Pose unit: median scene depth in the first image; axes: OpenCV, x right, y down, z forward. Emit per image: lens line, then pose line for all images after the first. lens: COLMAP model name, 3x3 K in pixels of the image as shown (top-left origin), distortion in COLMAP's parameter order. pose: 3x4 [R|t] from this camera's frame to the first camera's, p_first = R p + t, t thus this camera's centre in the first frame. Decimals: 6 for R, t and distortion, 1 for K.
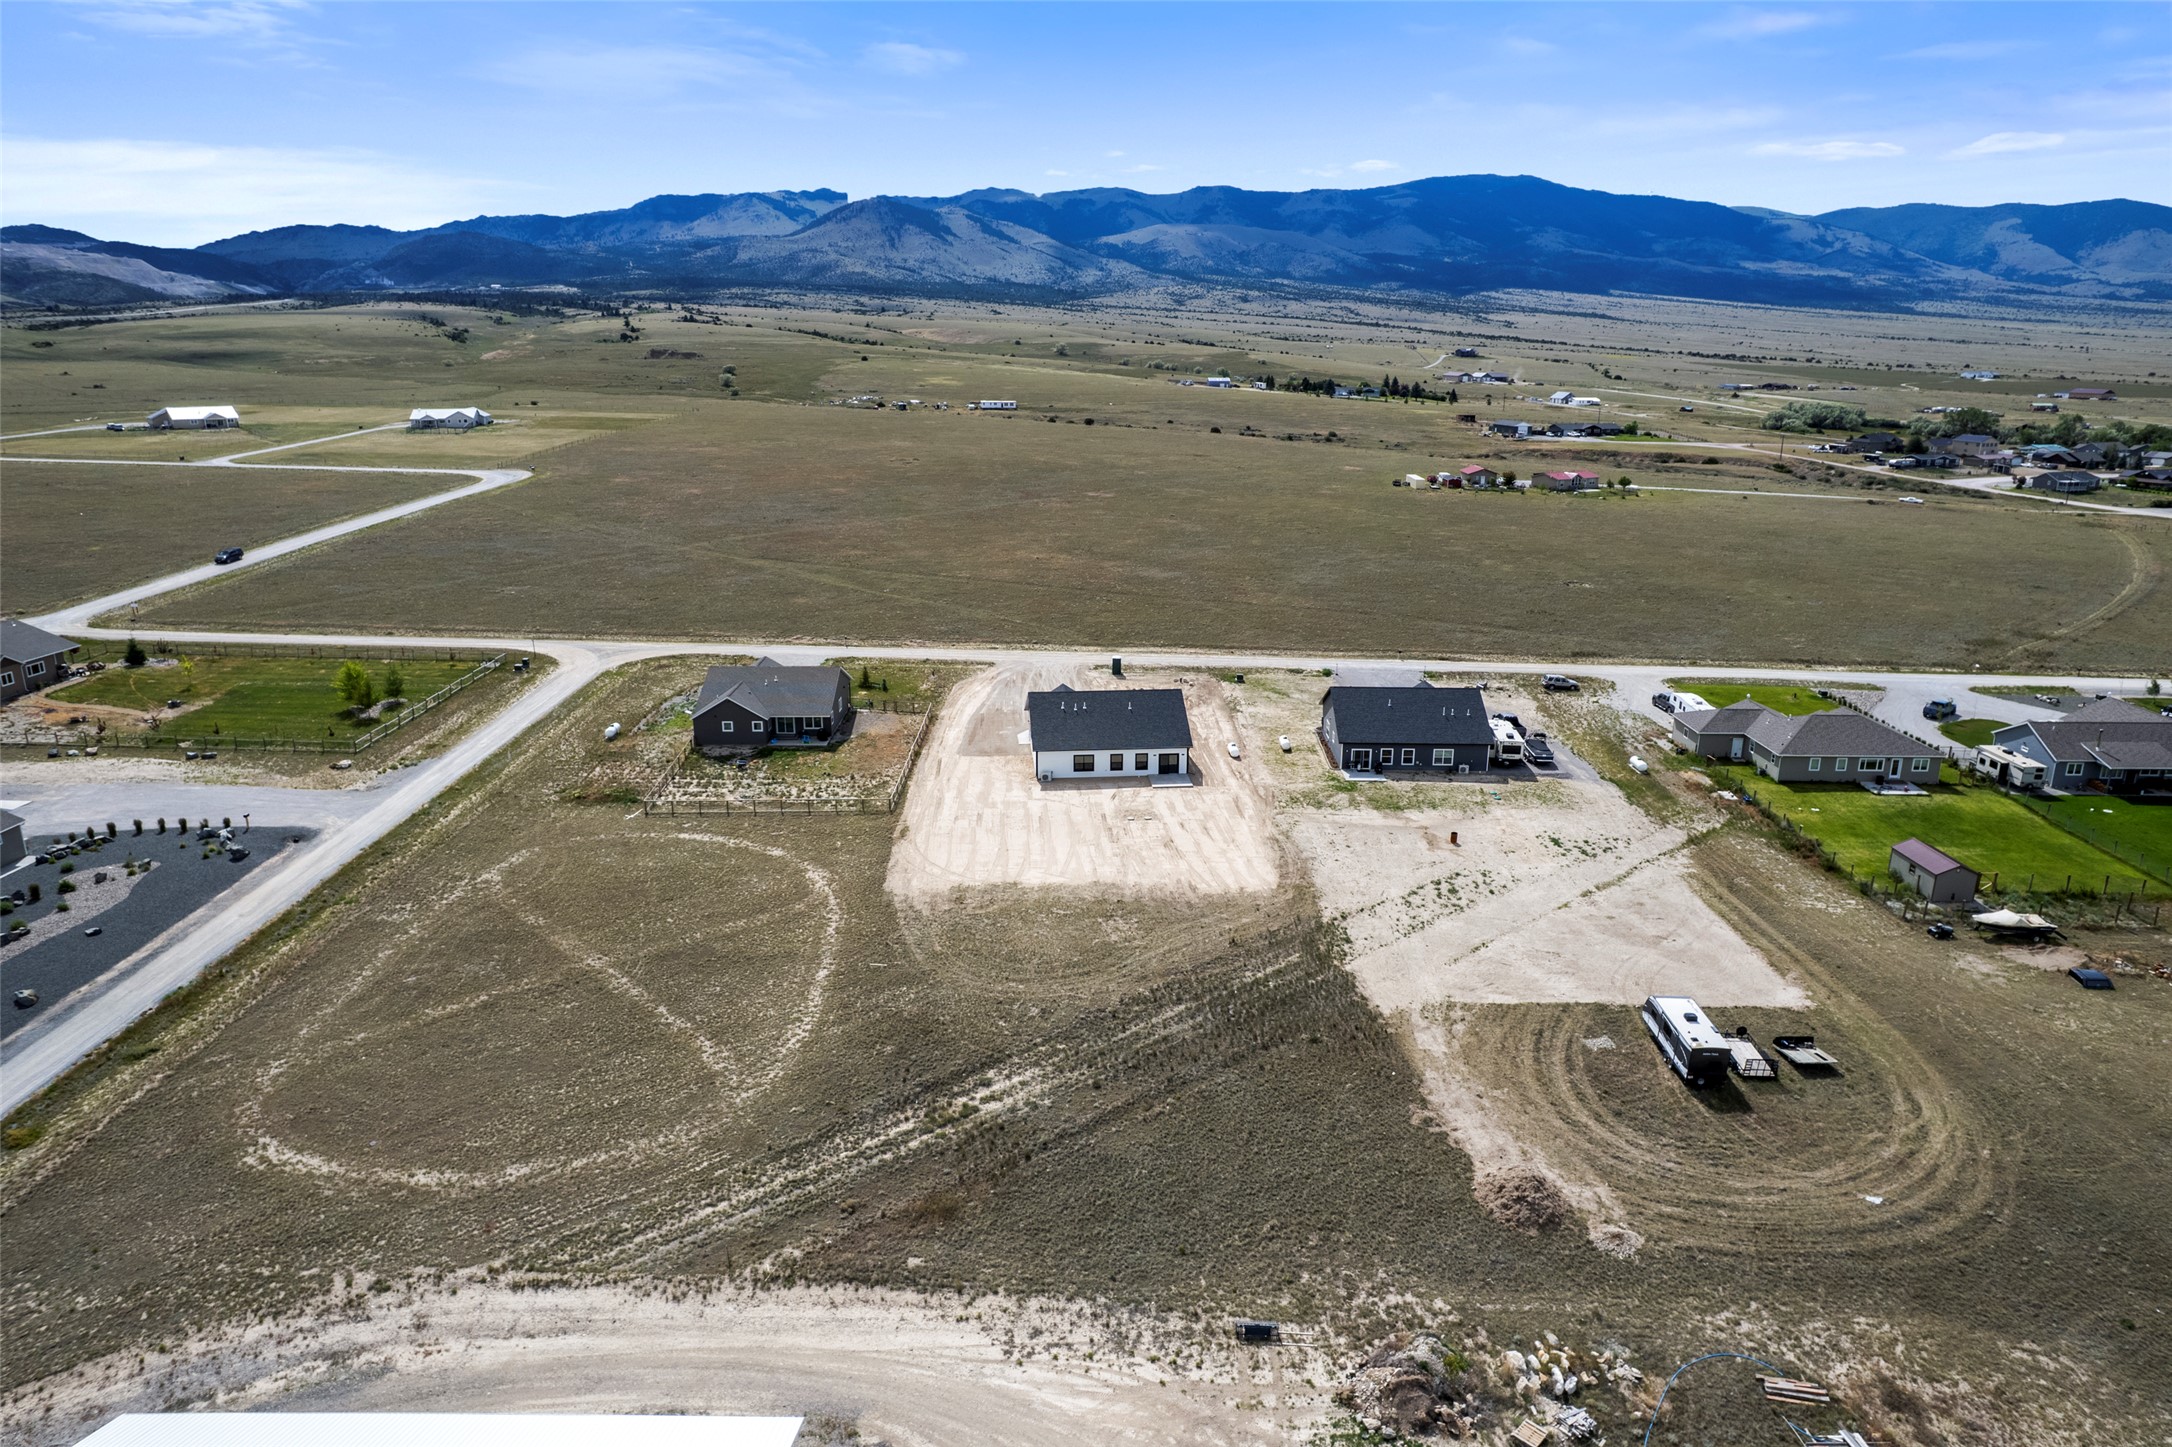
lens RADIAL K [[1394.5, 0, 1089.9], [0, 1394.5, 725.1], [0, 0, 1]] dist [-0.086341, 0.078703]
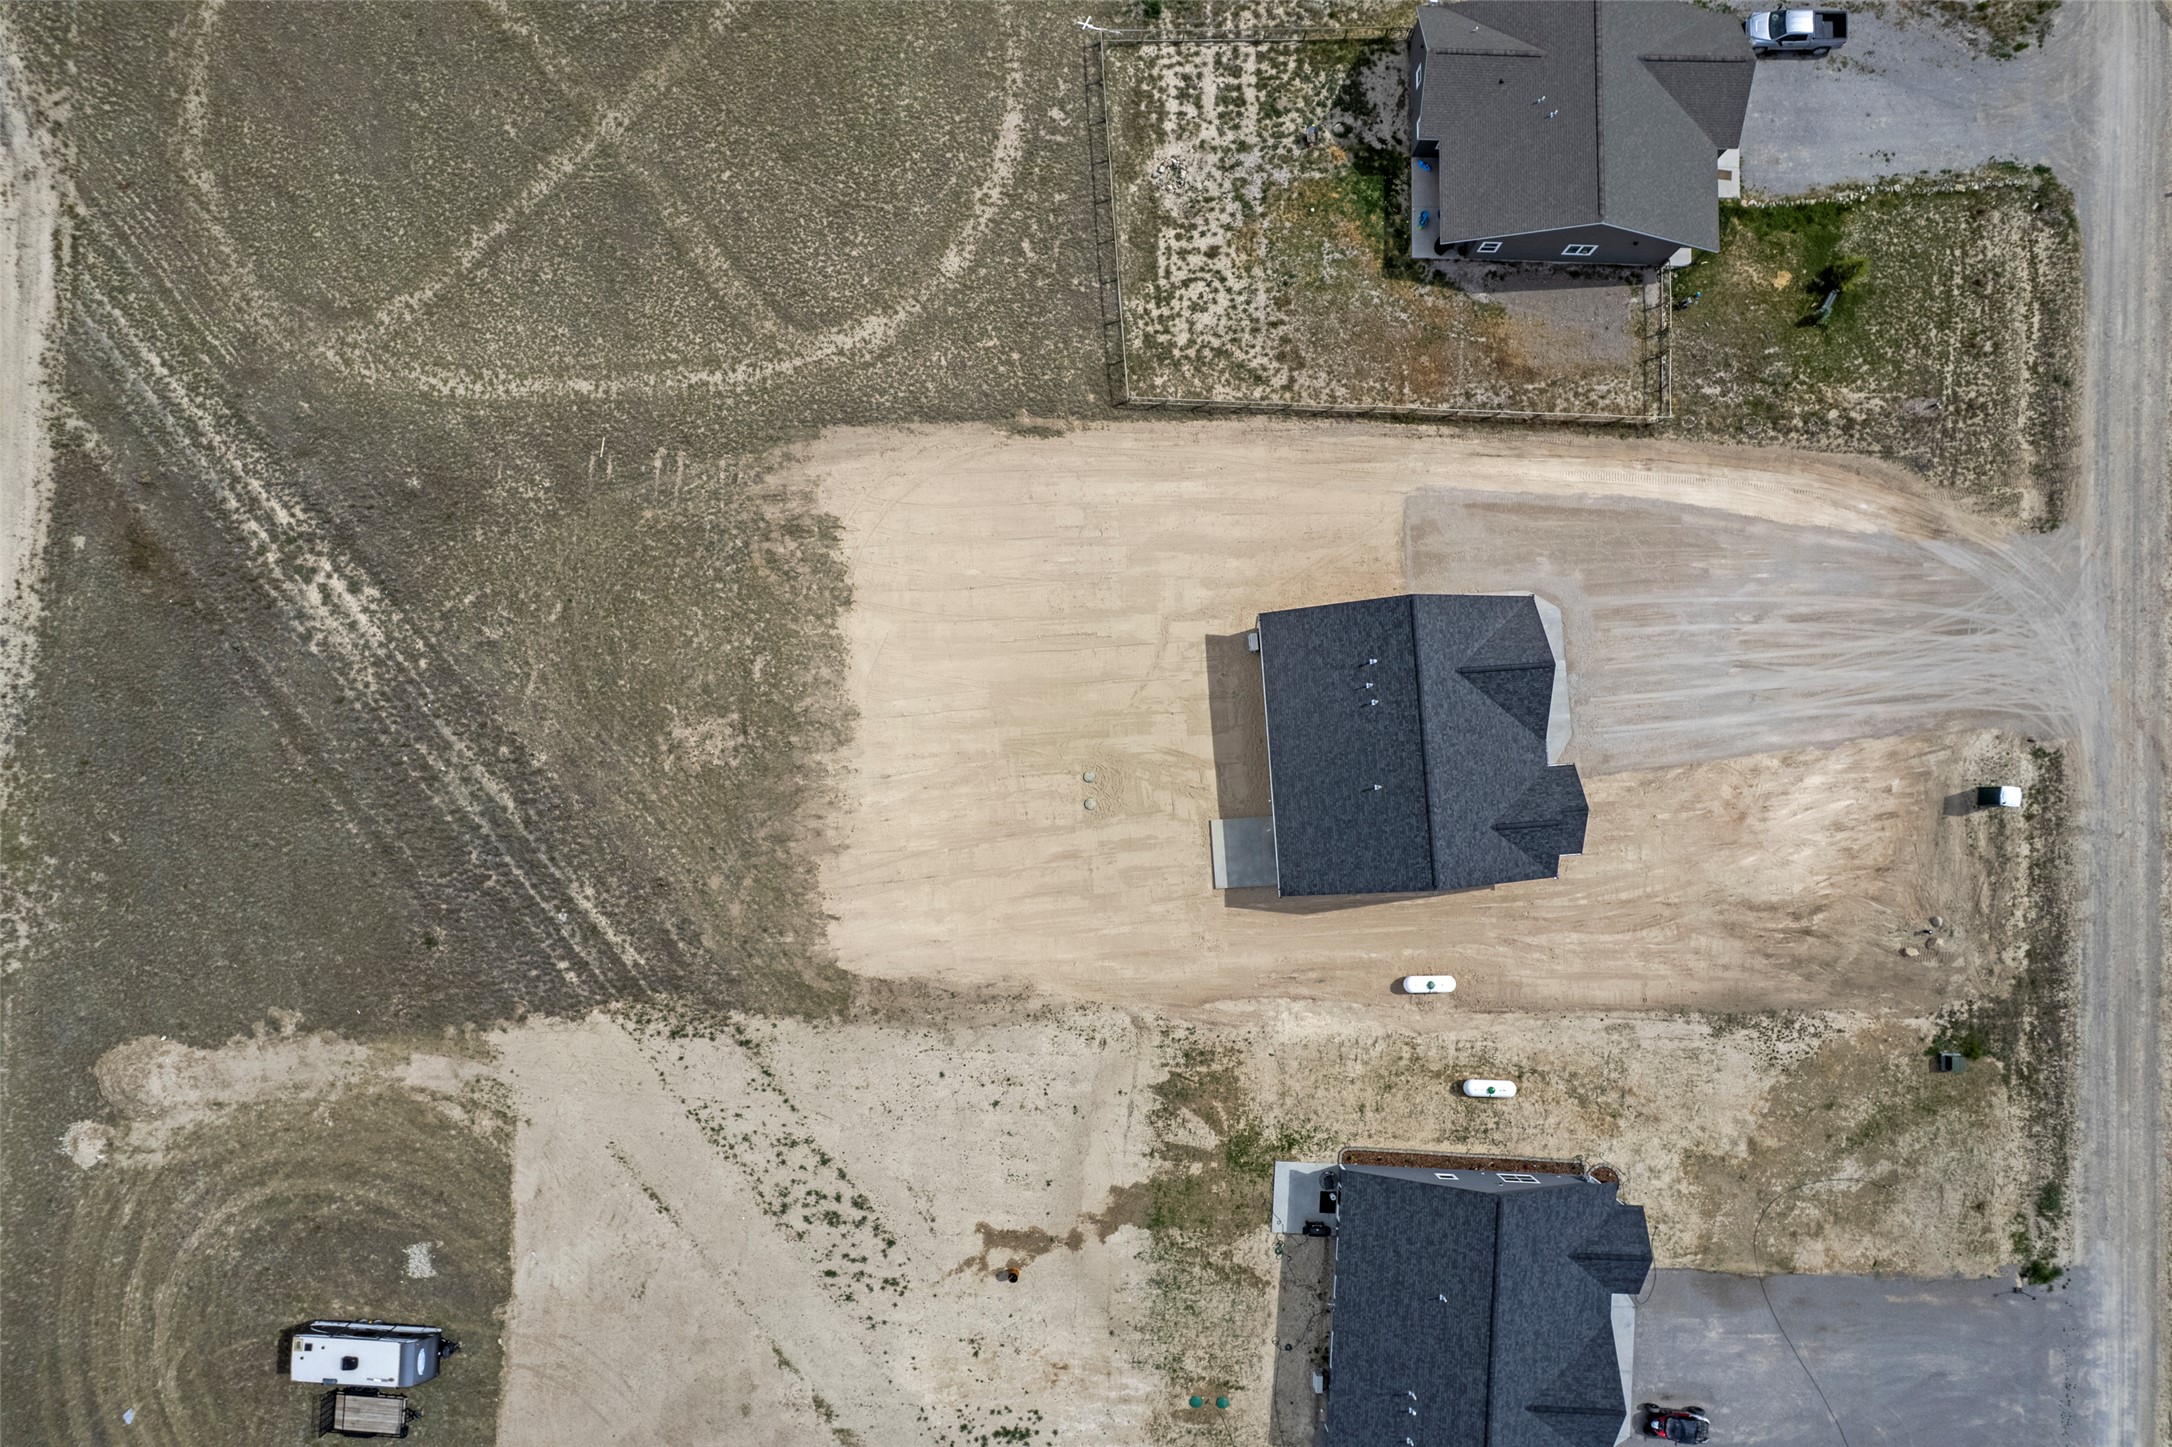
lens RADIAL K [[1394.5, 0, 1089.9], [0, 1394.5, 725.1], [0, 0, 1]] dist [-0.086341, 0.078703]
pose [[-0.029175, 0.997463, -0.064928, 0.042990], [-0.278506, 0.054272, 0.958900, -0.497515], [0.959991, 0.046059, 0.276217, 0.755465]]
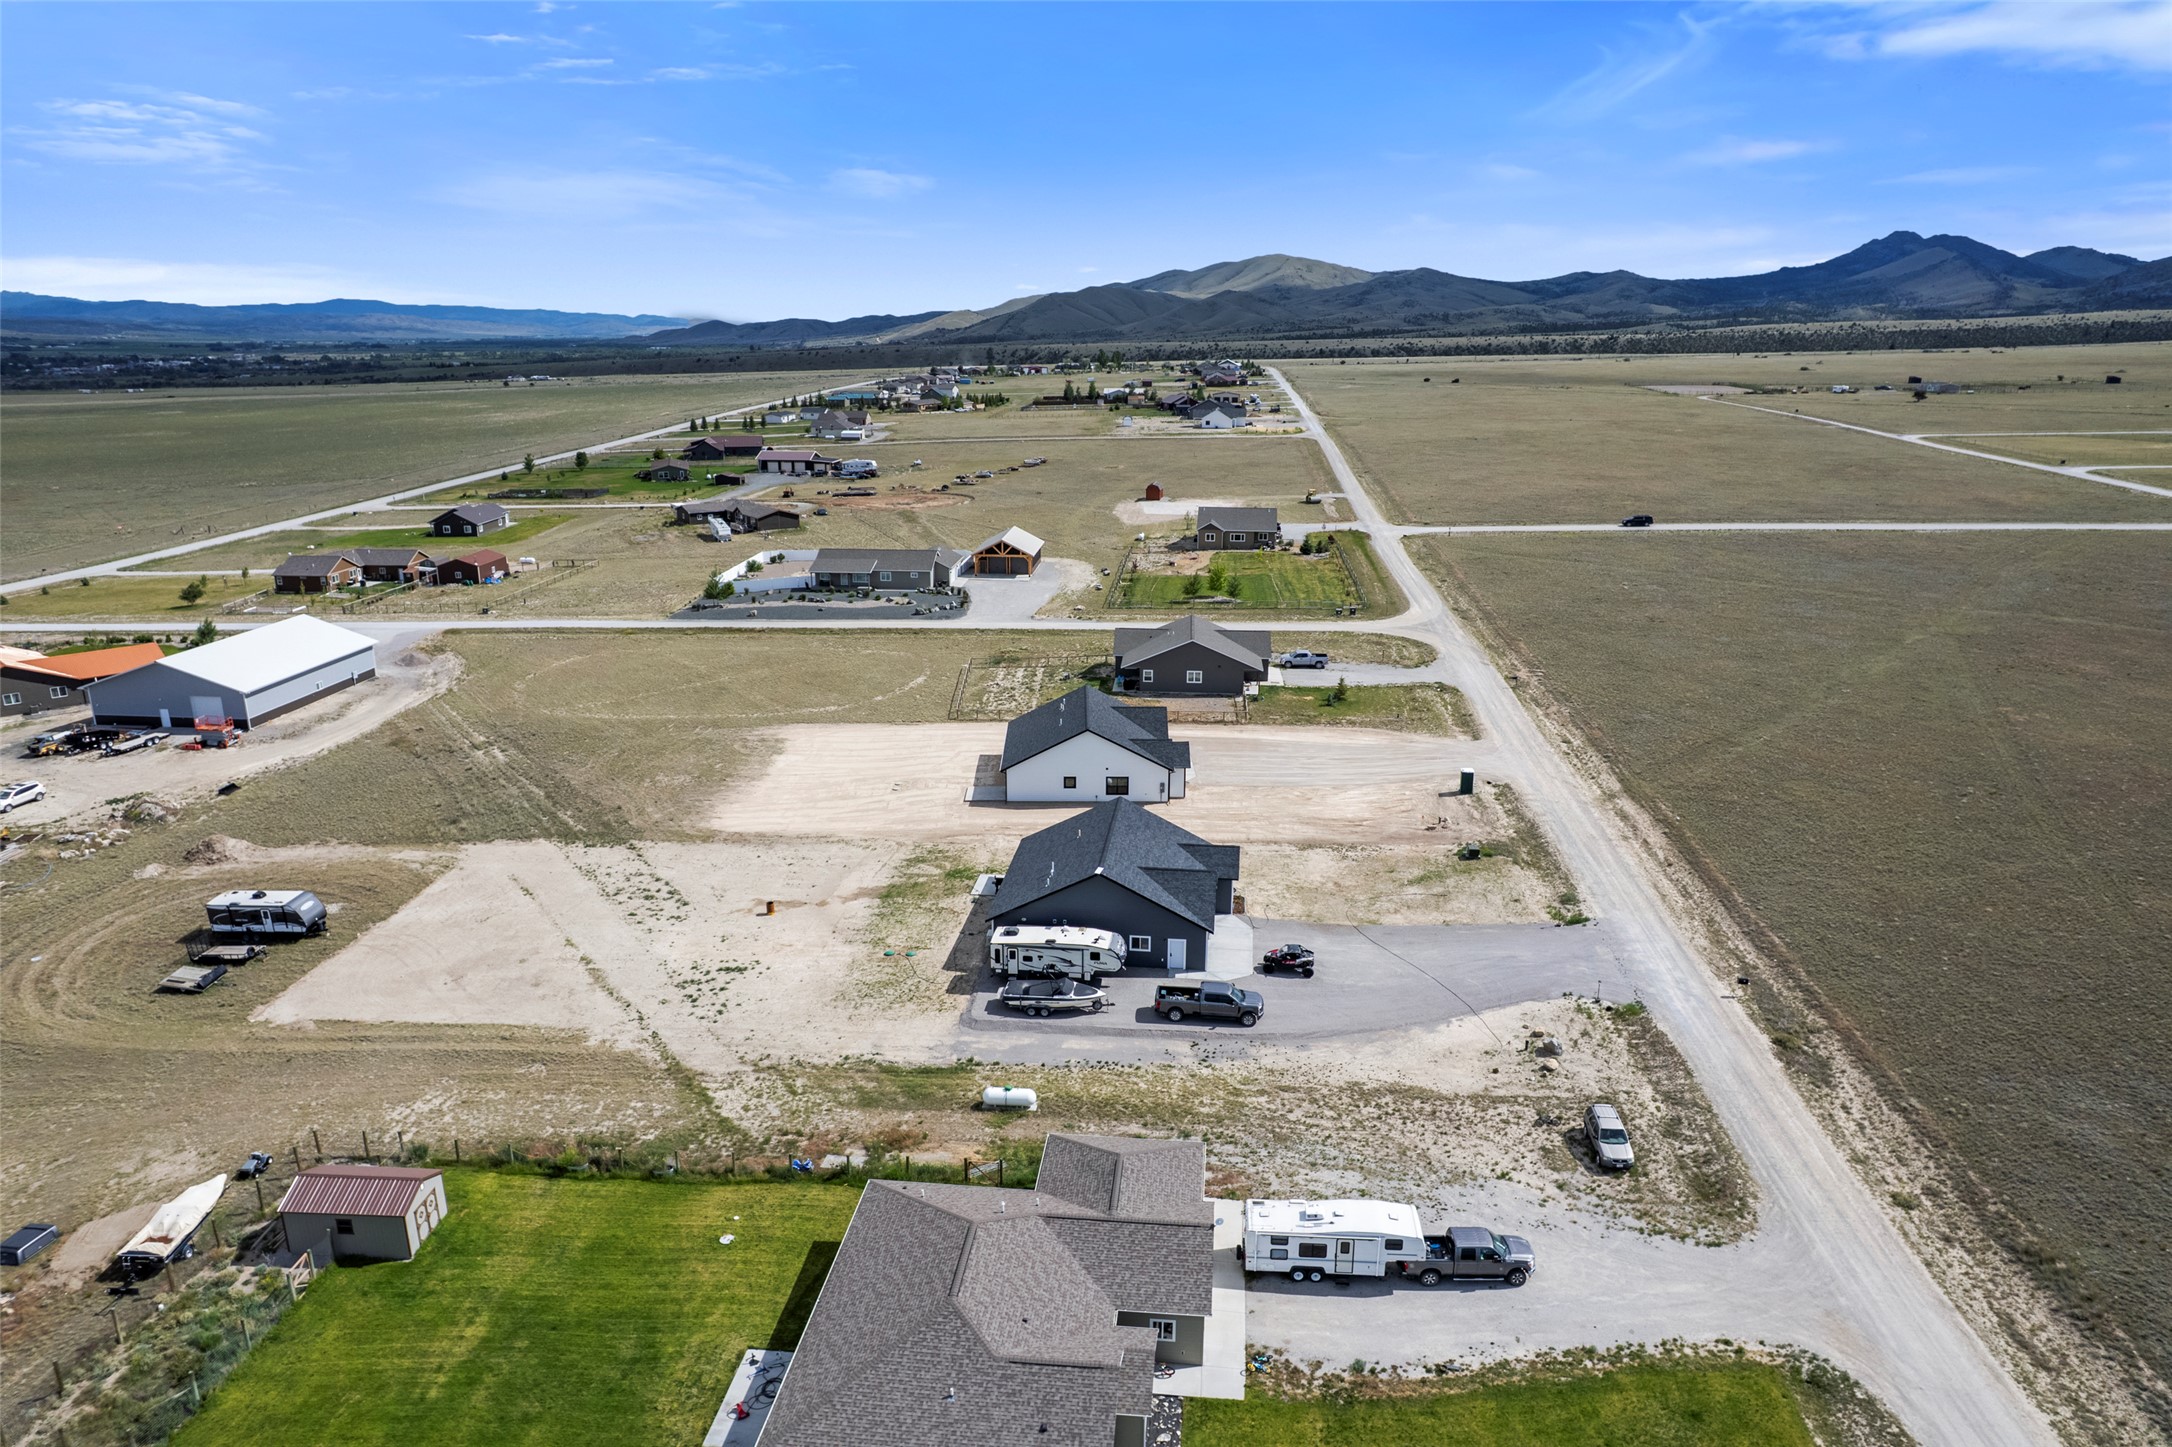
lens RADIAL K [[1394.5, 0, 1089.9], [0, 1394.5, 725.1], [0, 0, 1]] dist [-0.086341, 0.078703]
pose [[-0.084365, 0.271362, -0.958773, 0.914151], [-0.276340, 0.918089, 0.284164, -0.280573], [0.957350, 0.288920, -0.002467, 1.032723]]
